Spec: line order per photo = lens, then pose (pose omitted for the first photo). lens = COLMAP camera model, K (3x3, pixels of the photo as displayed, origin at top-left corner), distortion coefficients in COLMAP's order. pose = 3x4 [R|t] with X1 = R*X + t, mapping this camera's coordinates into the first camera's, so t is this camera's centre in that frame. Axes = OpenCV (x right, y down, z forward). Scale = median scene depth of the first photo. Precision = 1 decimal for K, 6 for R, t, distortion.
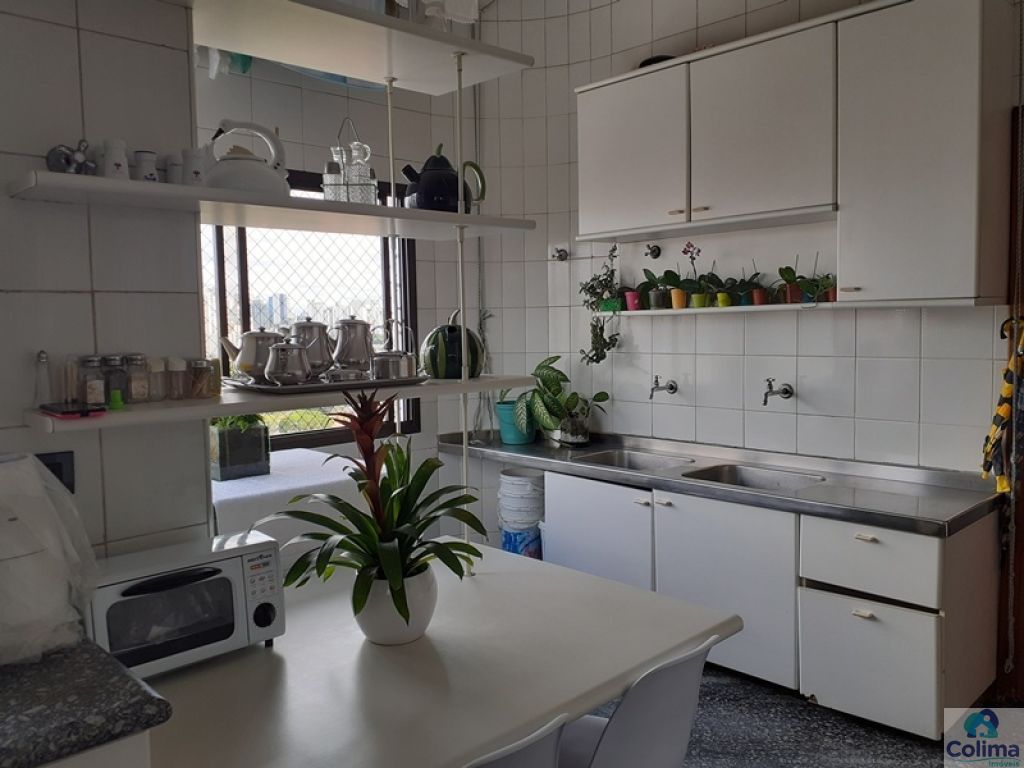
lens RADIAL K [[811.7, 0, 499.9], [0, 811.7, 377.7], [0, 0, 1]] dist [0.091241, -0.149930]
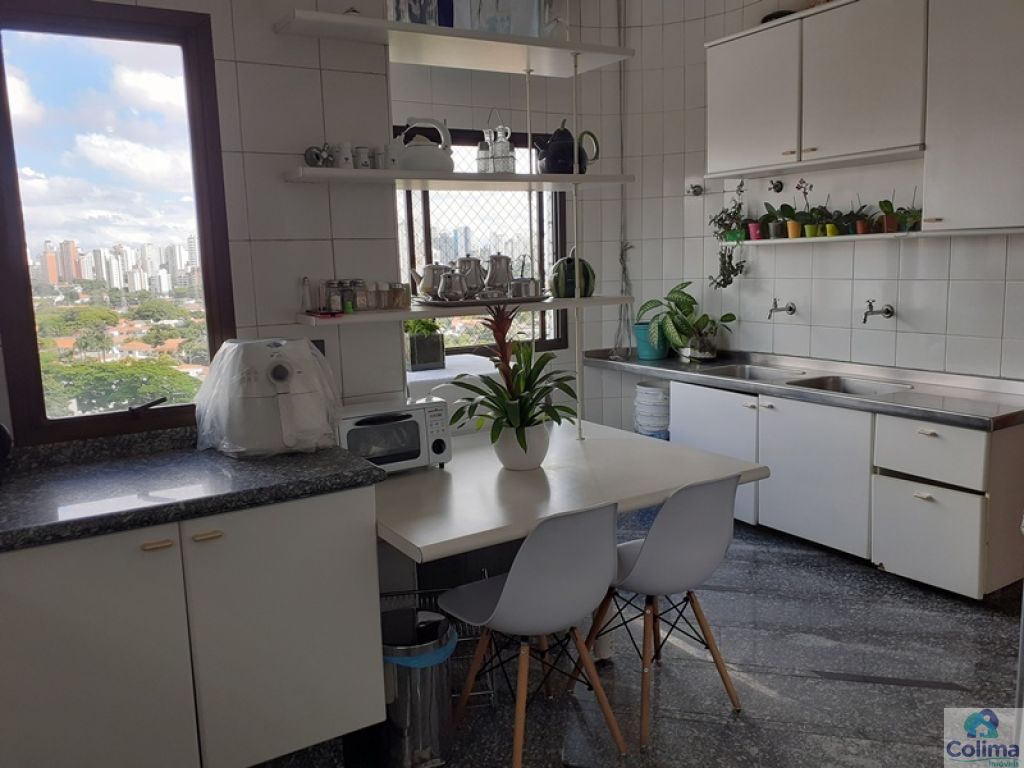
lens RADIAL K [[849.7, 0, 512.0], [0, 849.7, 384.0], [0, 0, 1]] dist [0.180355, -0.396667]
pose [[0.978283, 0.019742, -0.206332, 0.116857], [-0.001770, 0.996213, 0.086925, 0.017262], [0.207267, -0.084672, 0.974613, -0.347223]]
